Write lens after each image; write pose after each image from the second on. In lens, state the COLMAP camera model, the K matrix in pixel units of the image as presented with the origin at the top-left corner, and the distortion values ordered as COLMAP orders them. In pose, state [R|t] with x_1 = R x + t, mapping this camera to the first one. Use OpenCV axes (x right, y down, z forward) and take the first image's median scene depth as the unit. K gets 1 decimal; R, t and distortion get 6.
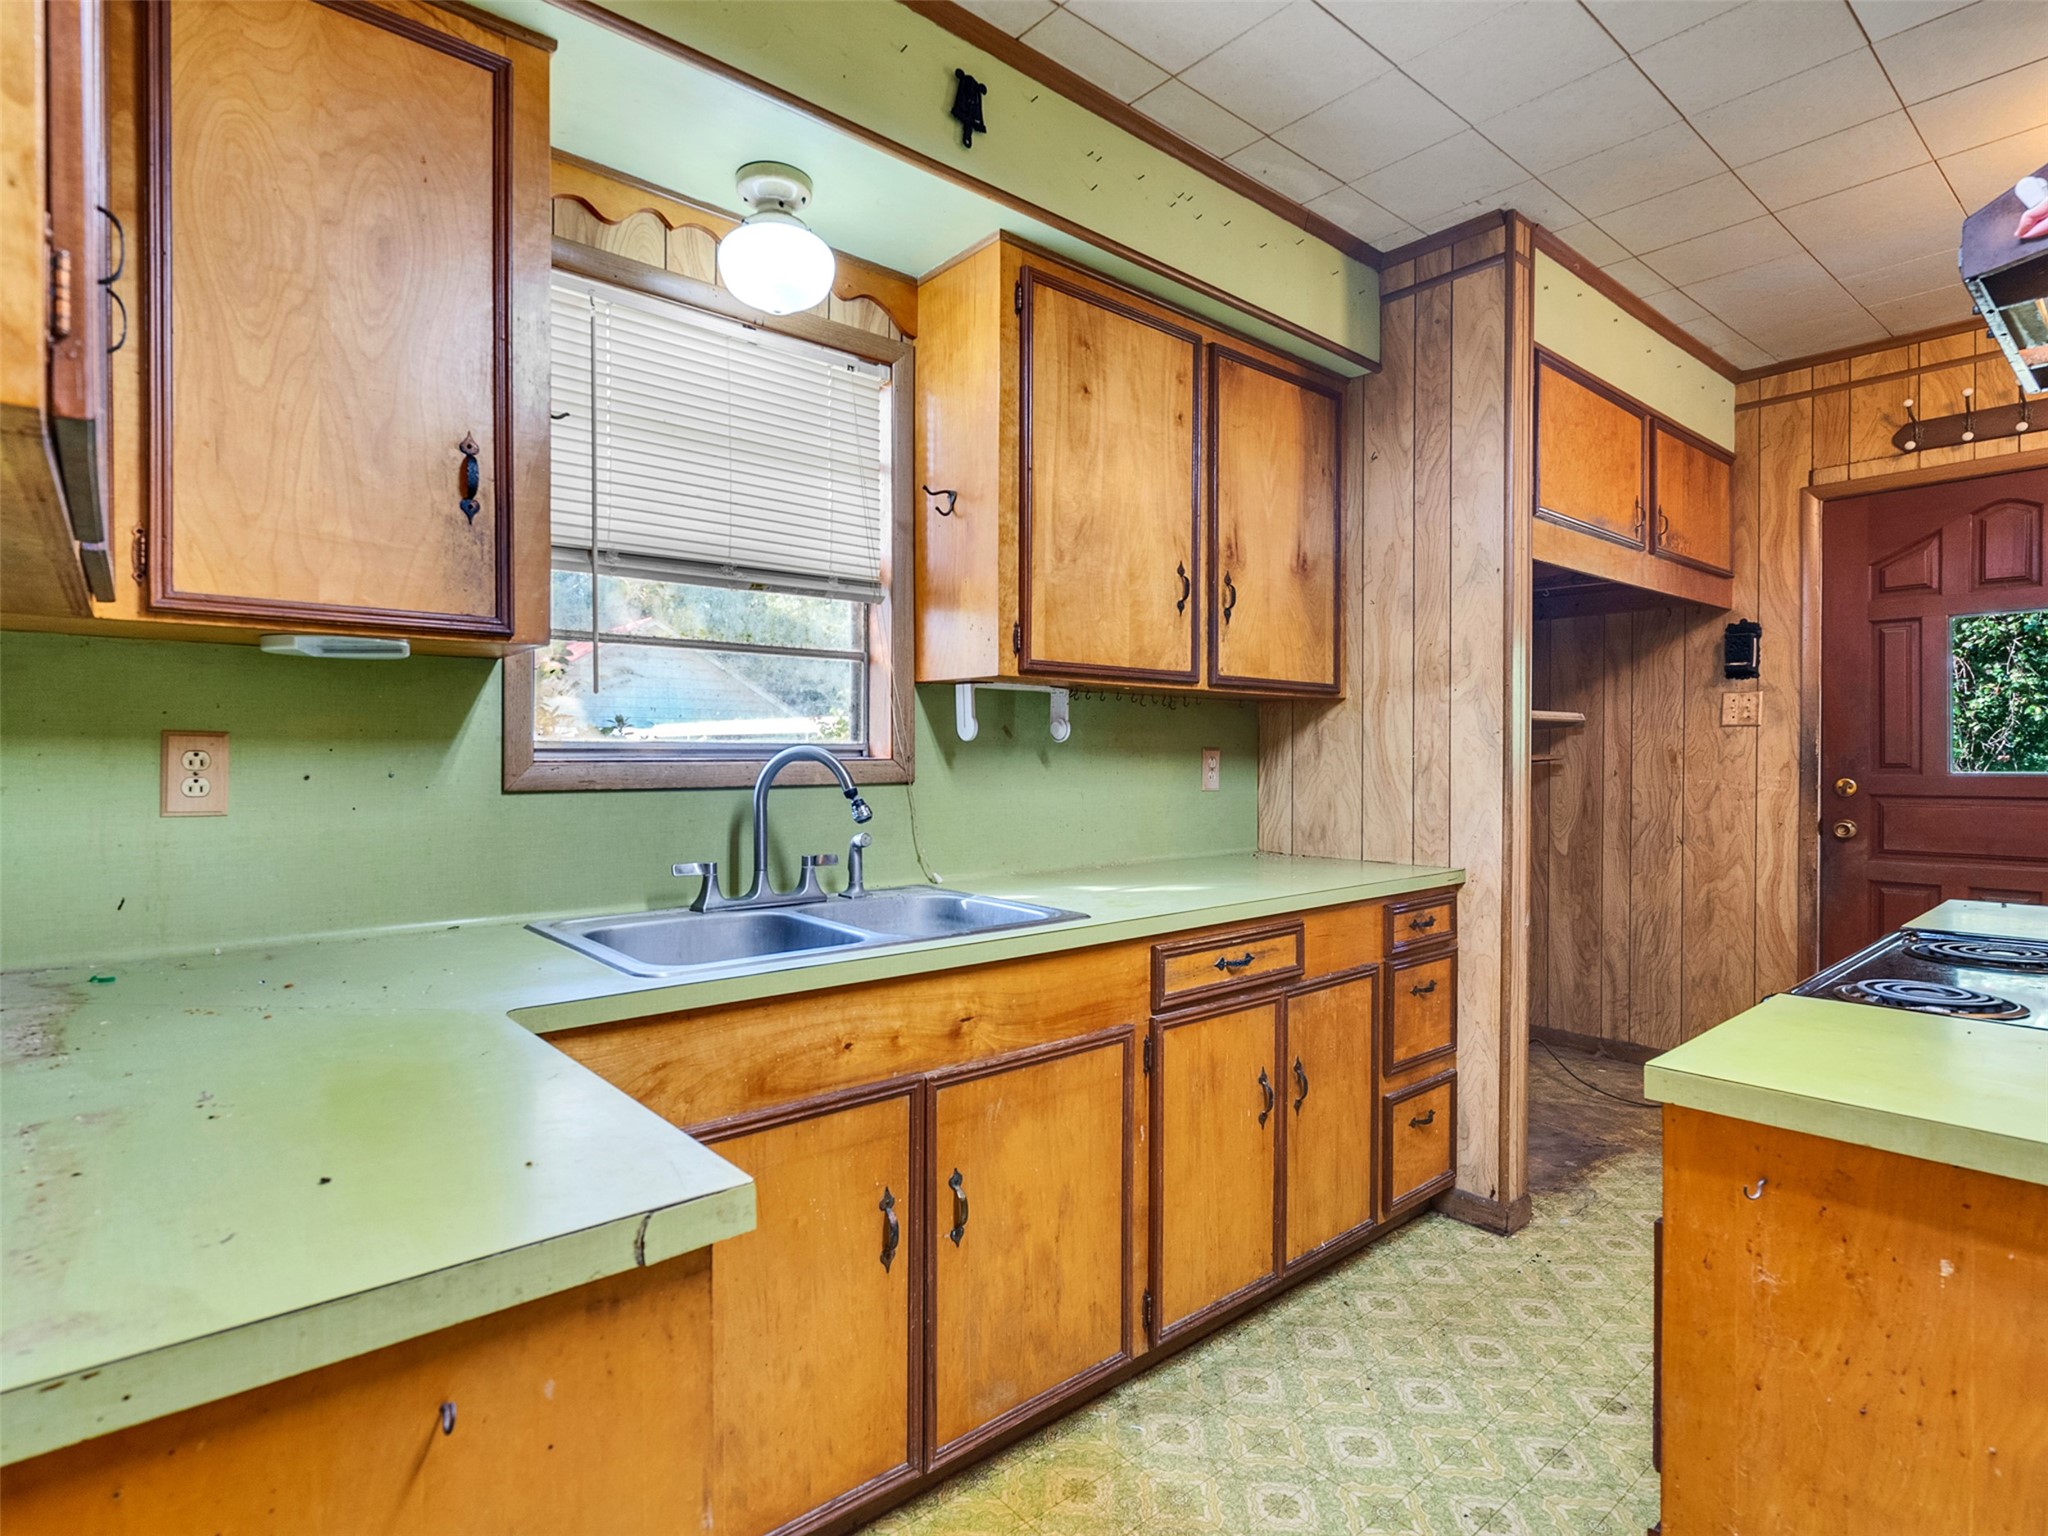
lens RADIAL K [[1047.8, 0, 1010.2], [0, 1047.8, 765.4], [0, 0, 1]] dist [-0.006777, 0.005239]
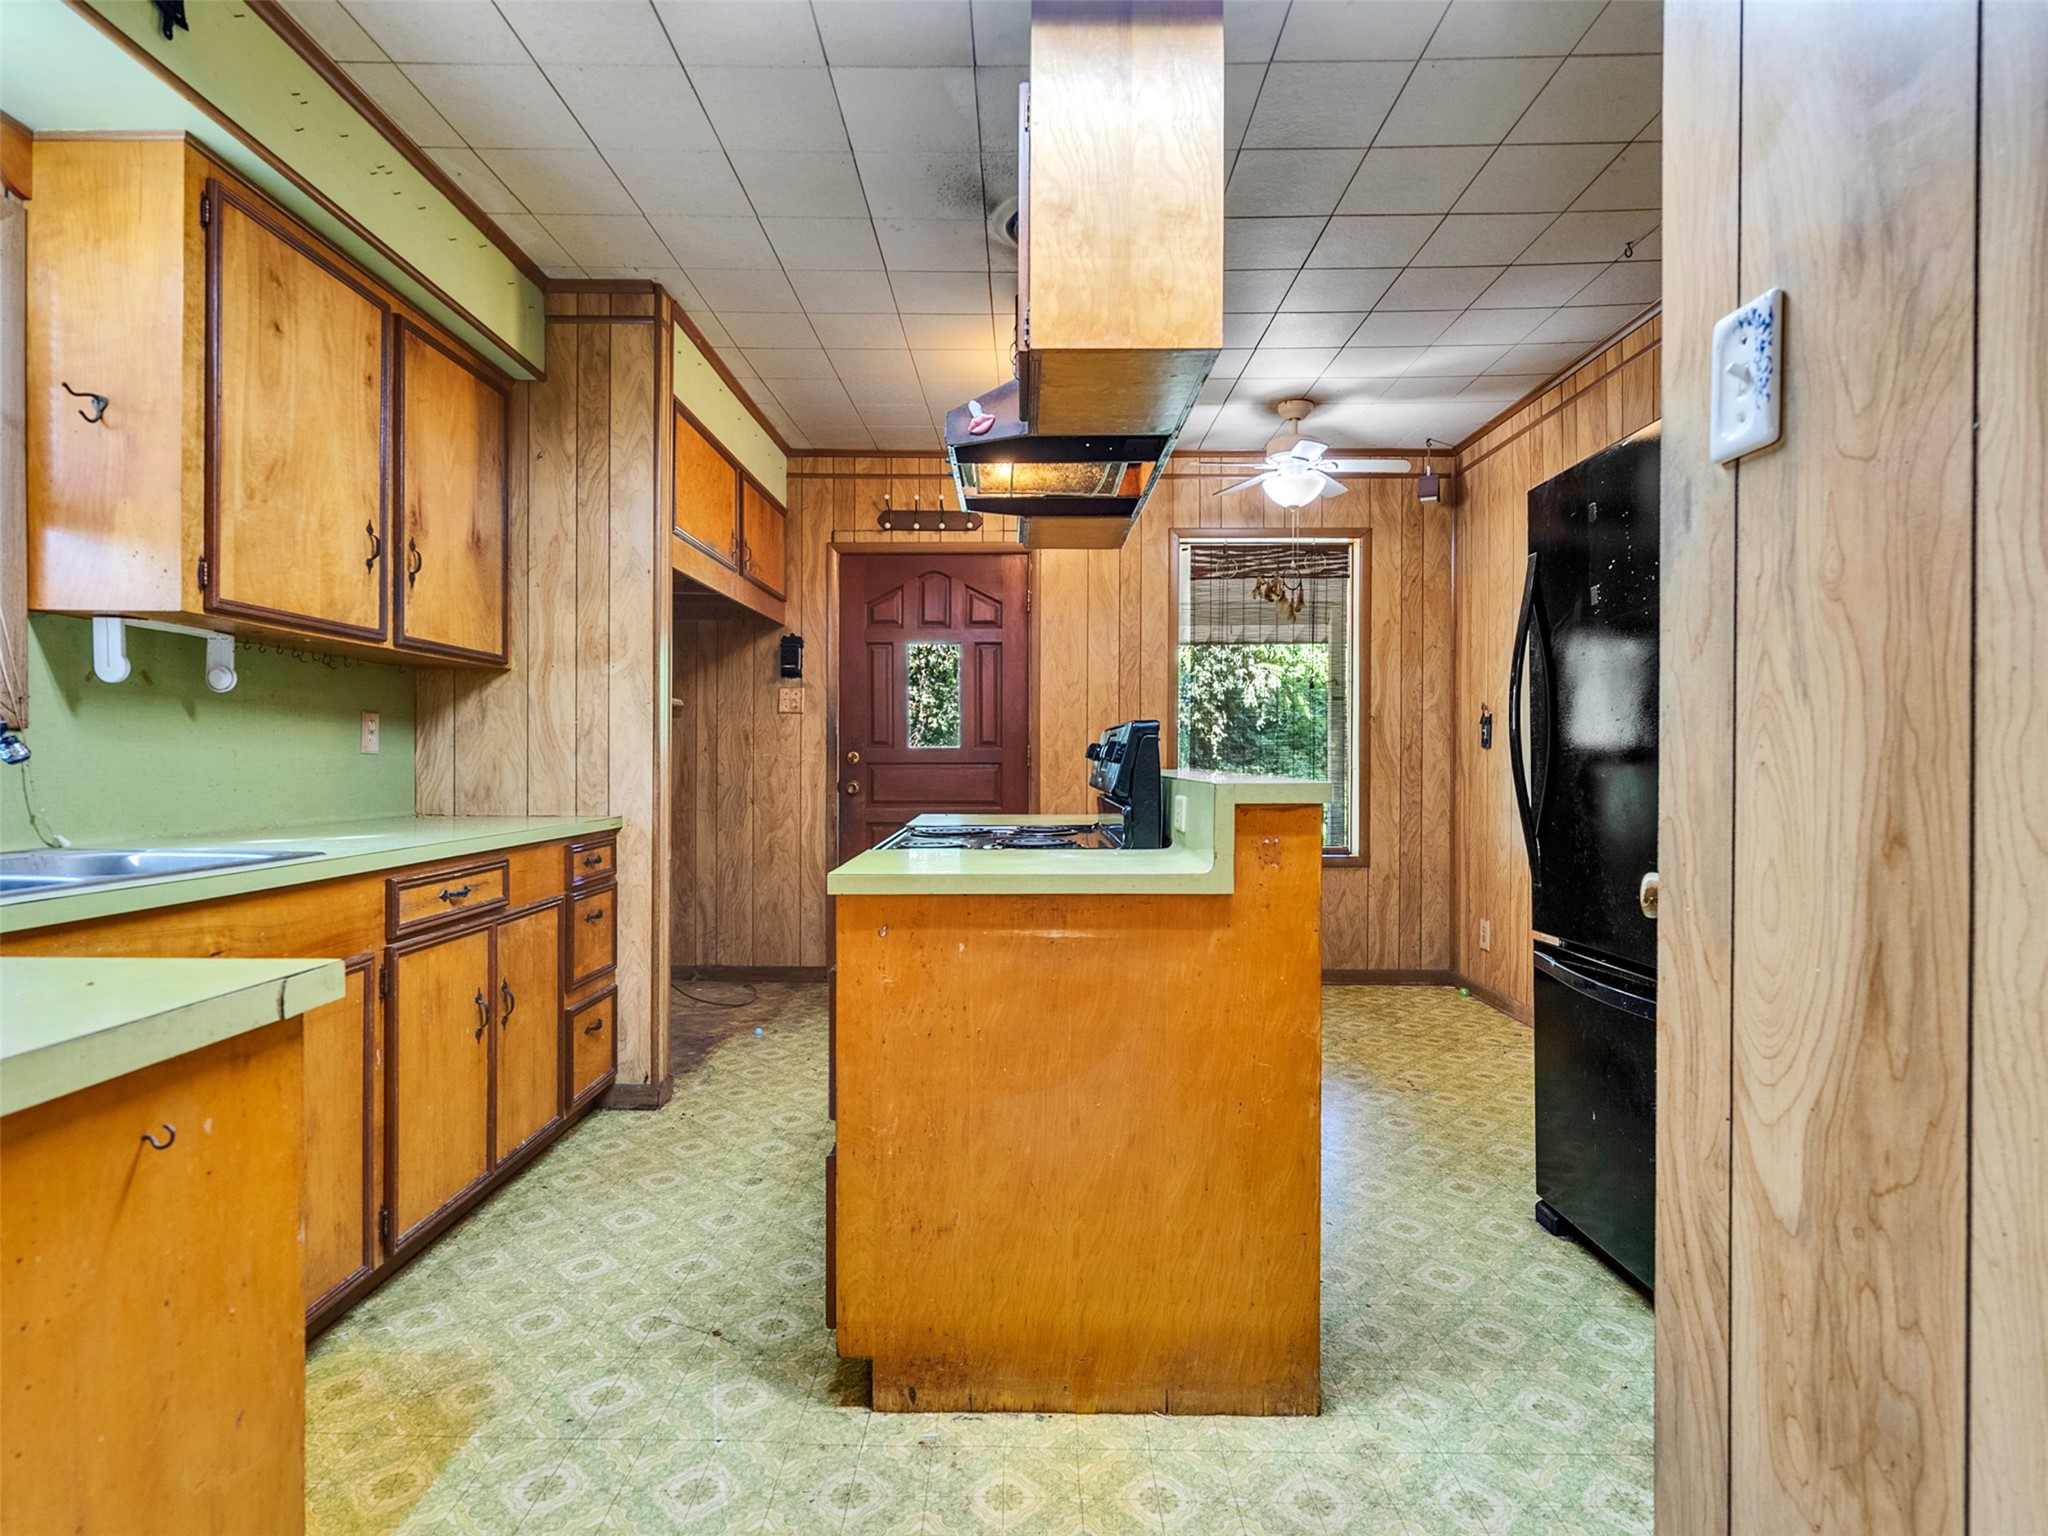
lens RADIAL K [[1047.8, 0, 1008.3], [0, 1047.8, 766.4], [0, 0, 1]] dist [-0.006777, 0.005239]
pose [[0.656614, -0.002987, 0.754221, -0.188767], [0.003834, 0.999992, 0.000623, 0.044610], [-0.754217, 0.002483, 0.656620, -0.130583]]
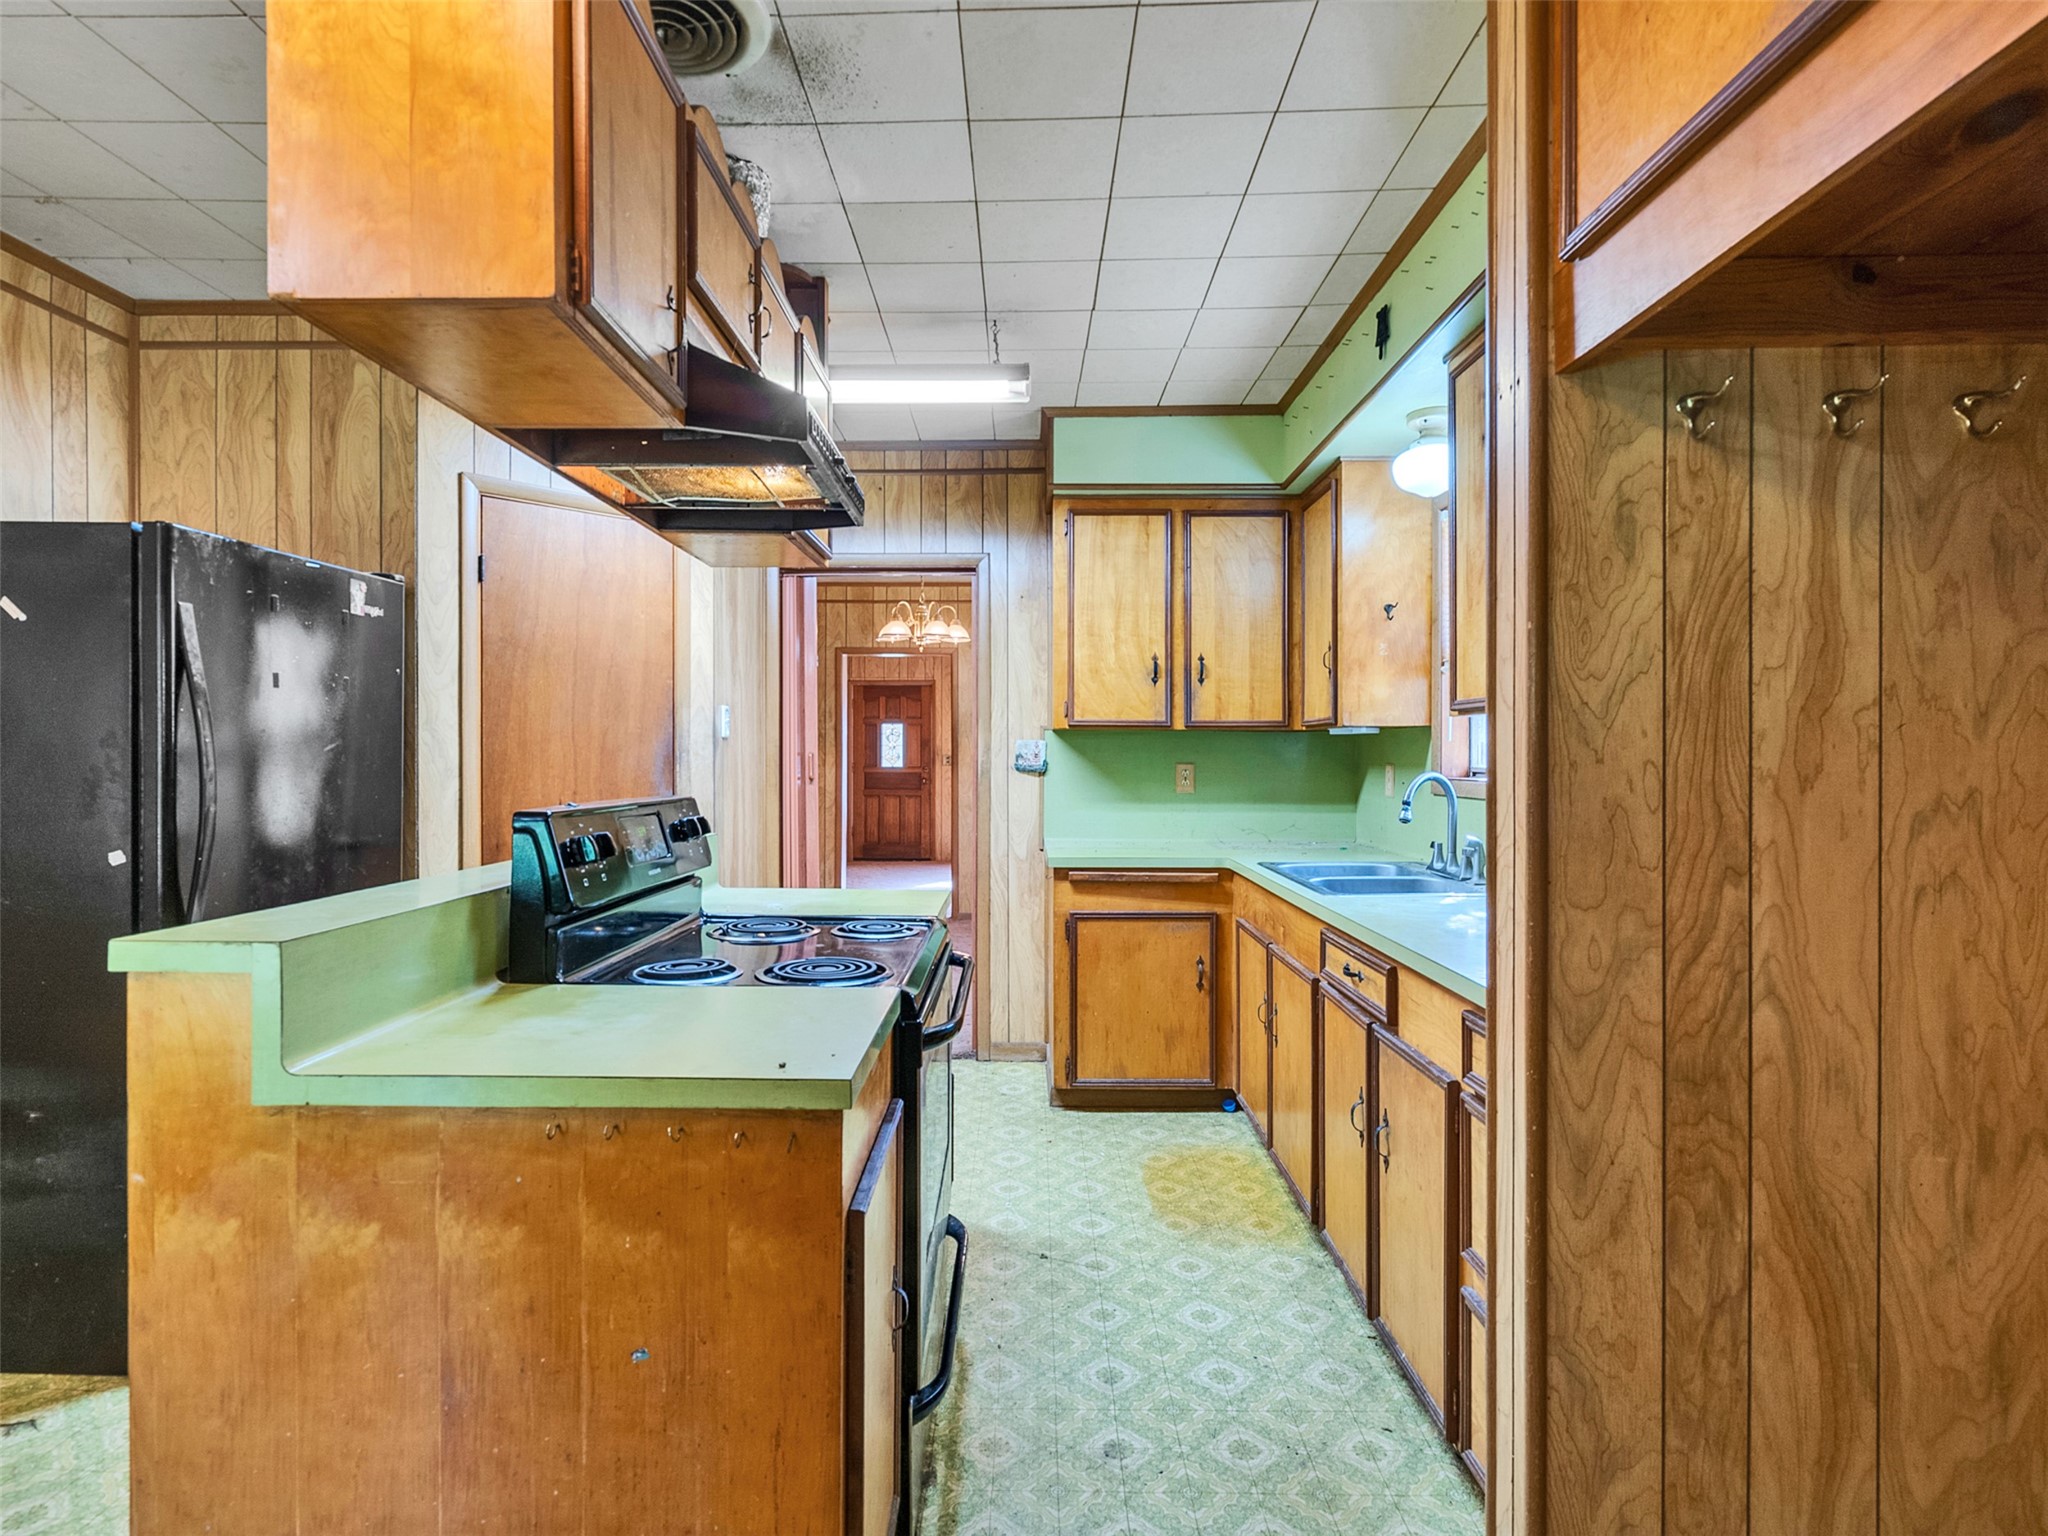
lens RADIAL K [[1047.8, 0, 1008.9], [0, 1047.8, 767.1], [0, 0, 1]] dist [-0.006777, 0.005239]
pose [[-0.658255, 0.007829, -0.752754, 1.032913], [-0.007974, 0.999817, 0.017371, -0.035795], [0.752753, 0.017437, -0.658072, 1.169914]]
